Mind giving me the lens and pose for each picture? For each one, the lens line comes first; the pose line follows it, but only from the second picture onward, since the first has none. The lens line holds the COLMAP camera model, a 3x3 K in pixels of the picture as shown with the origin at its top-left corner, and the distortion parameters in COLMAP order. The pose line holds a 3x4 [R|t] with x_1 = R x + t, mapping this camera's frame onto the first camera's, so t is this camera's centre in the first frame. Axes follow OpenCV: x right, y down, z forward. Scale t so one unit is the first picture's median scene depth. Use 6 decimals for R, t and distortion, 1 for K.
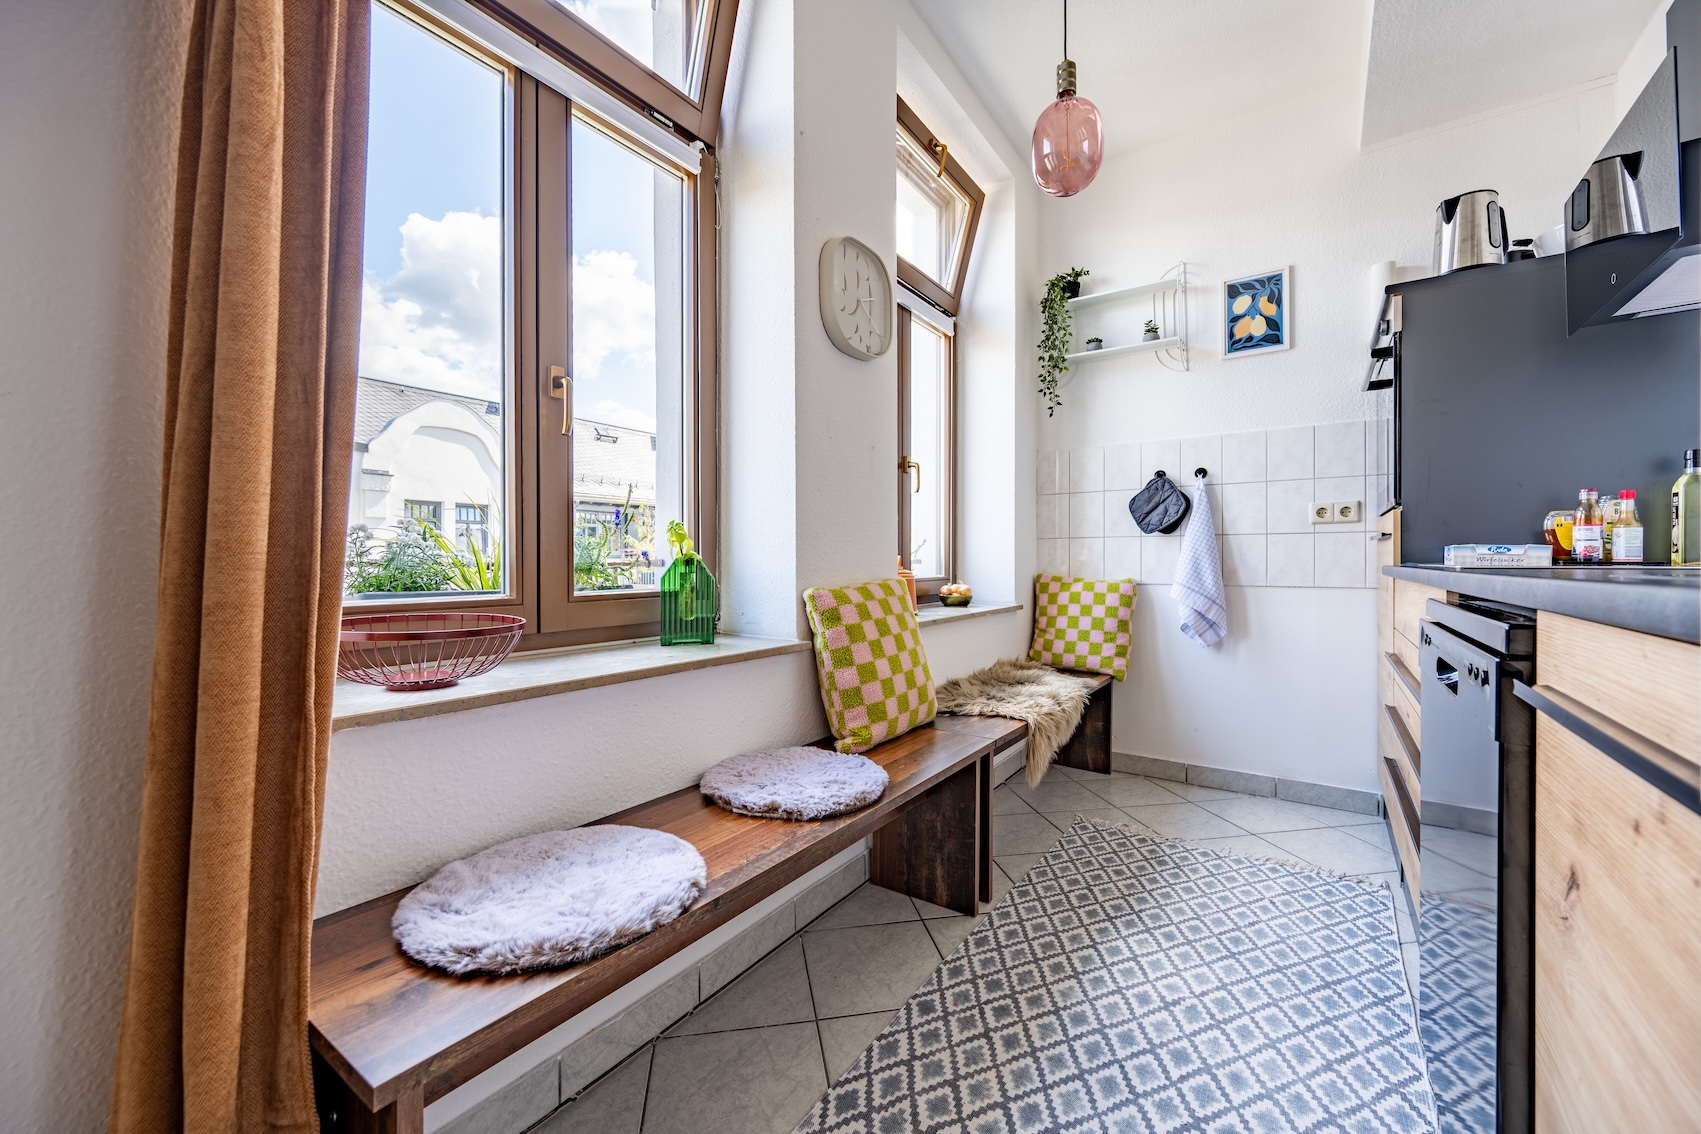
lens RADIAL K [[669.9, 0, 854.9], [0, 669.9, 564.3], [0, 0, 1]] dist [0.001823, -0.000290]
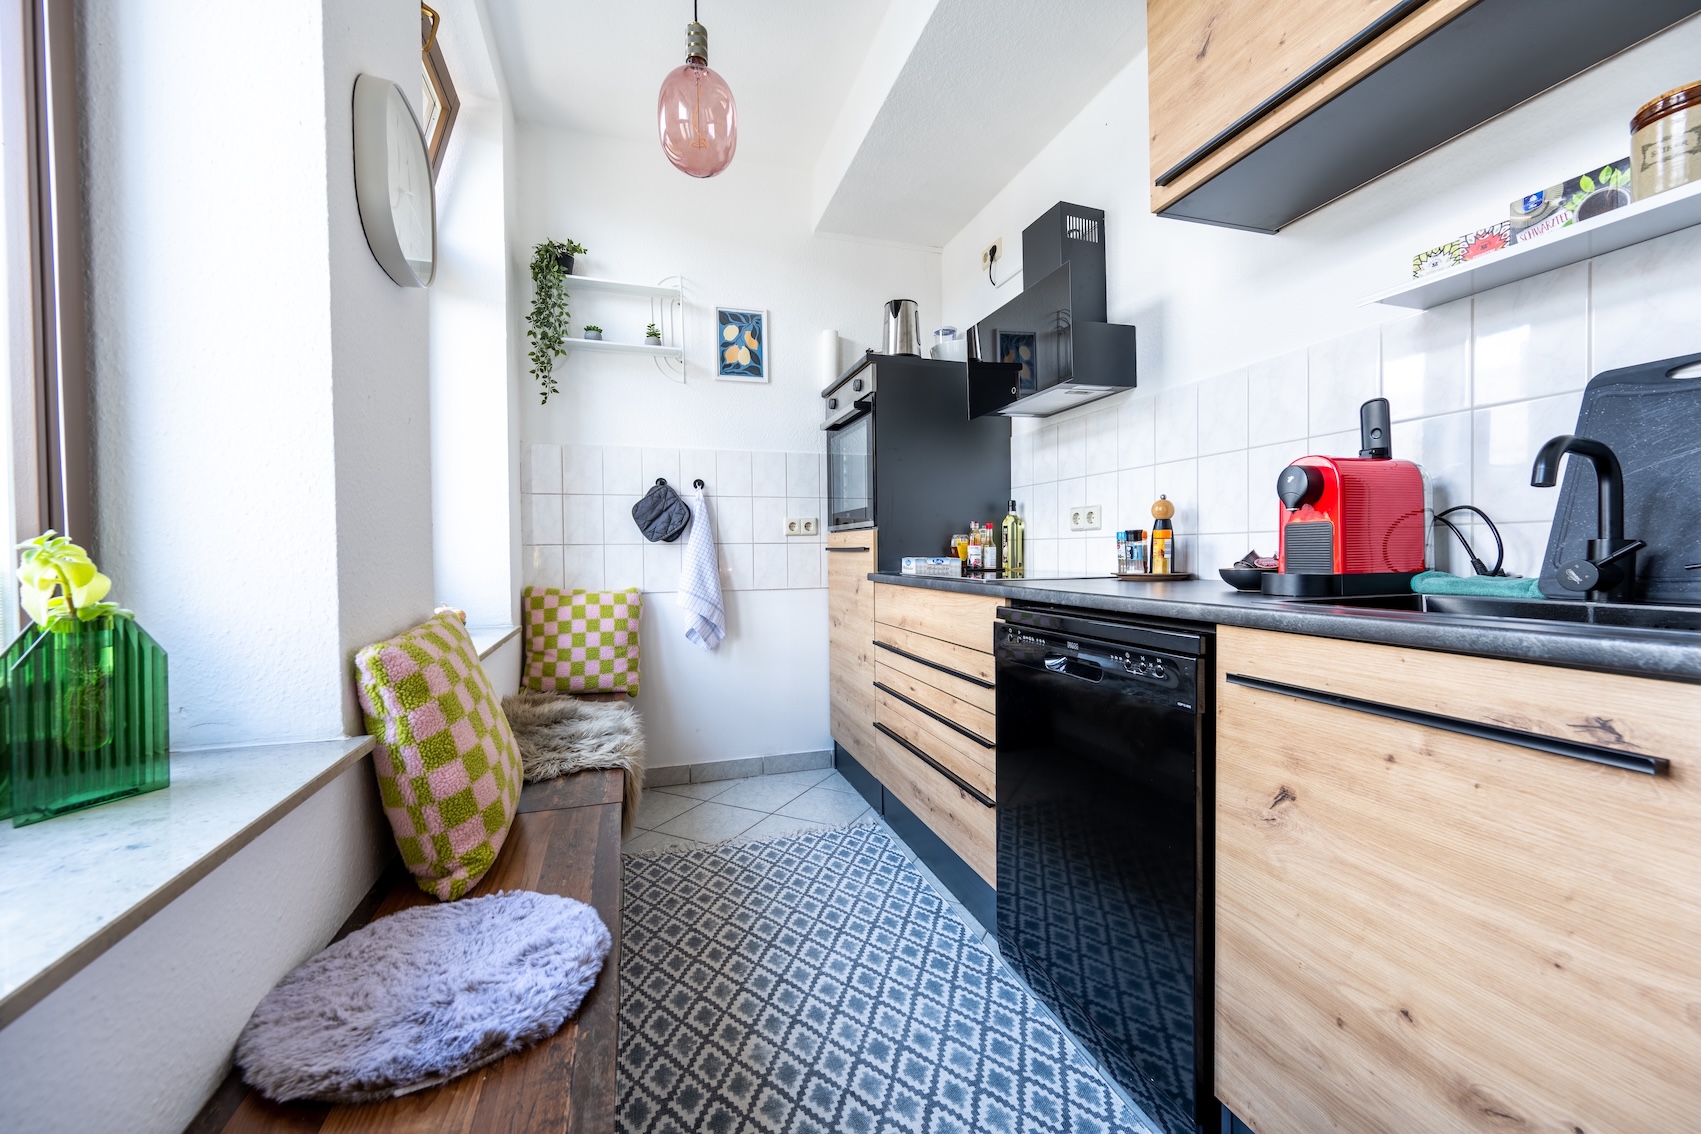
lens RADIAL K [[669.9, 0, 854.9], [0, 669.9, 564.3], [0, 0, 1]] dist [0.001823, -0.000290]
pose [[0.604652, -0.021253, 0.796206, -0.188803], [0.012602, 0.999774, 0.017116, -0.029216], [-0.796390, -0.000316, 0.604783, 0.194580]]
